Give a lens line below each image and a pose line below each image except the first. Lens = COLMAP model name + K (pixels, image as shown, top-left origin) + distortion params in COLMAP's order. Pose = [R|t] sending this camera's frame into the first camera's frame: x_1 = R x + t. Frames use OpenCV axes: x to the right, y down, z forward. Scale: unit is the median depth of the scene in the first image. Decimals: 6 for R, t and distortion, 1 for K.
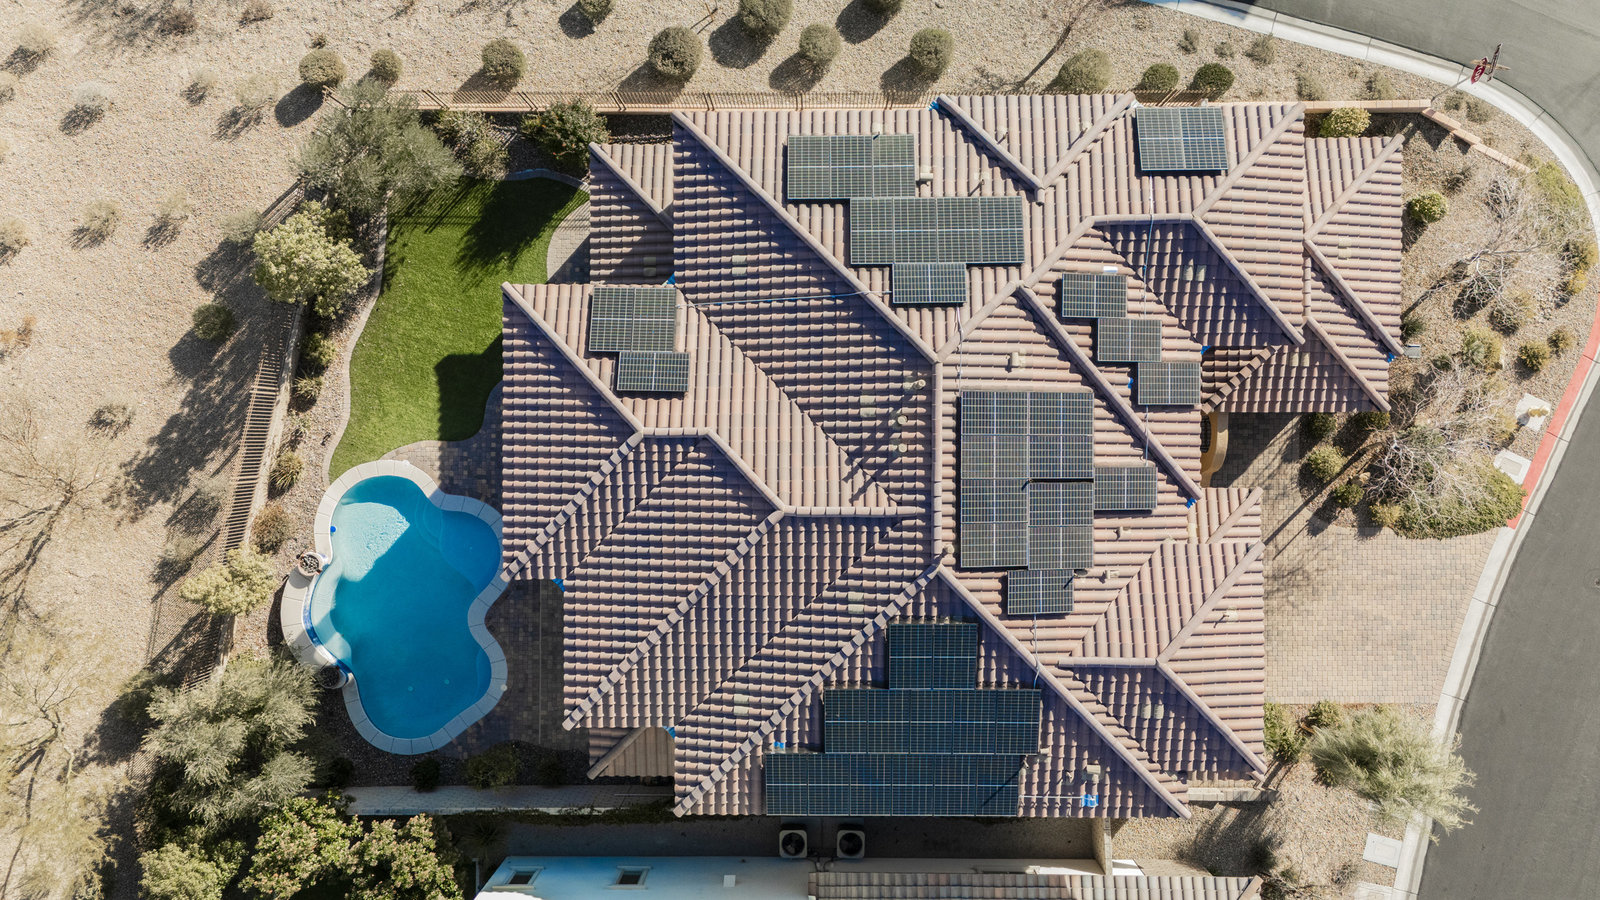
lens RADIAL K [[1174.6, 0, 796.6], [0, 1174.6, 442.6], [0, 0, 1]] dist [0.076793, -0.070256]
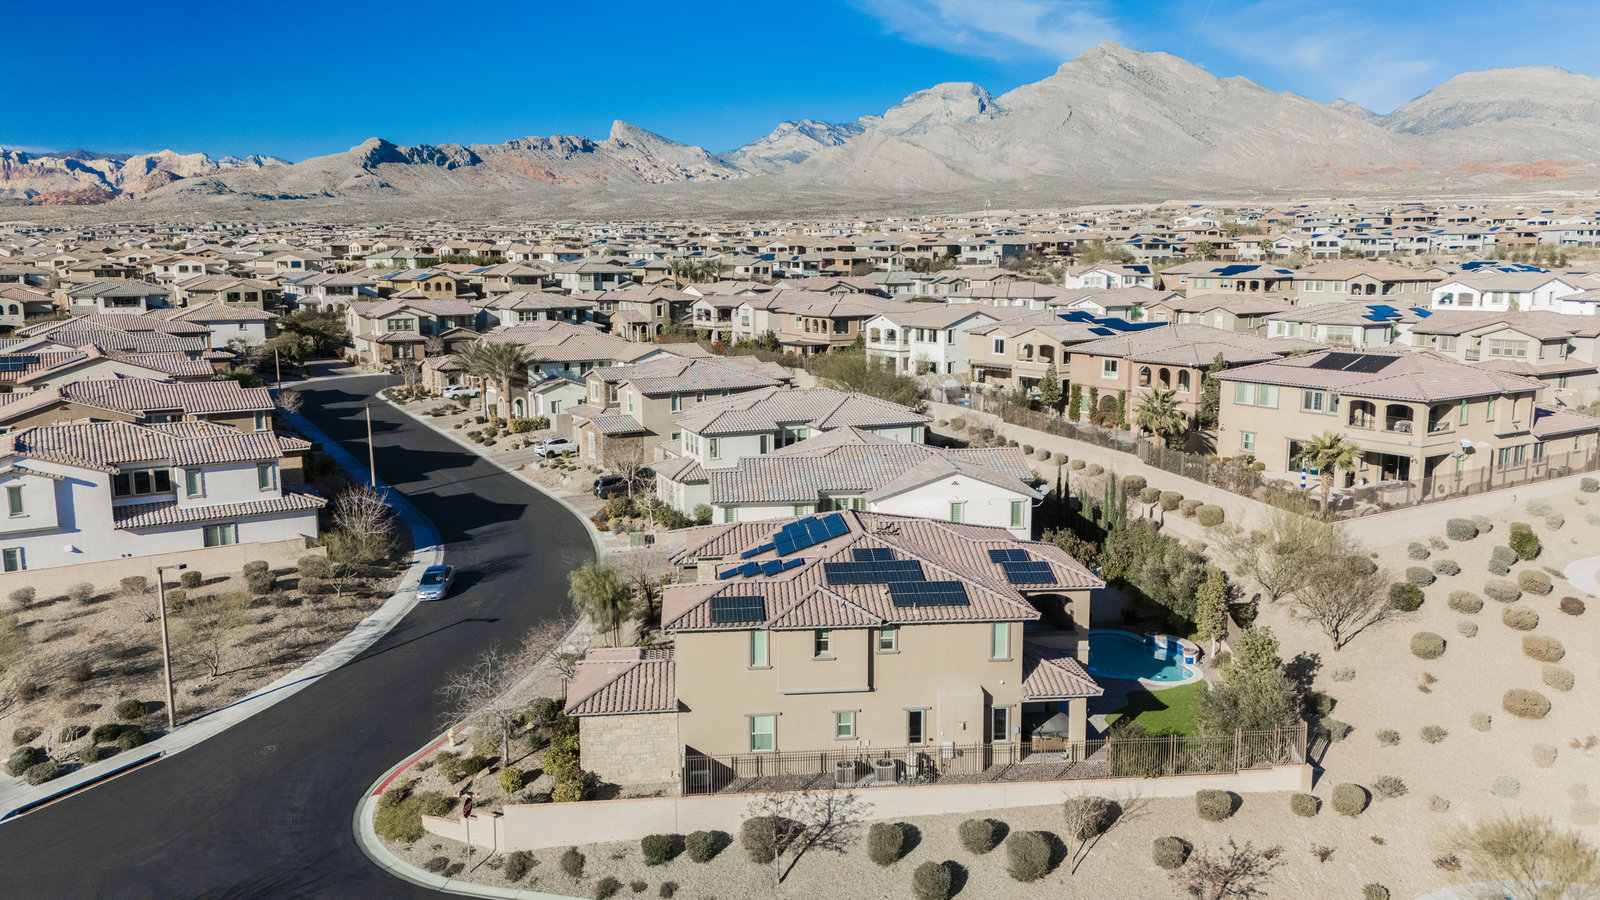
lens RADIAL K [[1174.6, 0, 798.4], [0, 1174.6, 440.9], [0, 0, 1]] dist [0.076793, -0.070256]
pose [[-0.995517, 0.036438, -0.087280, 0.306777], [-0.092052, -0.161333, 0.982598, -1.514048], [0.021723, 0.986227, 0.163964, 0.398415]]
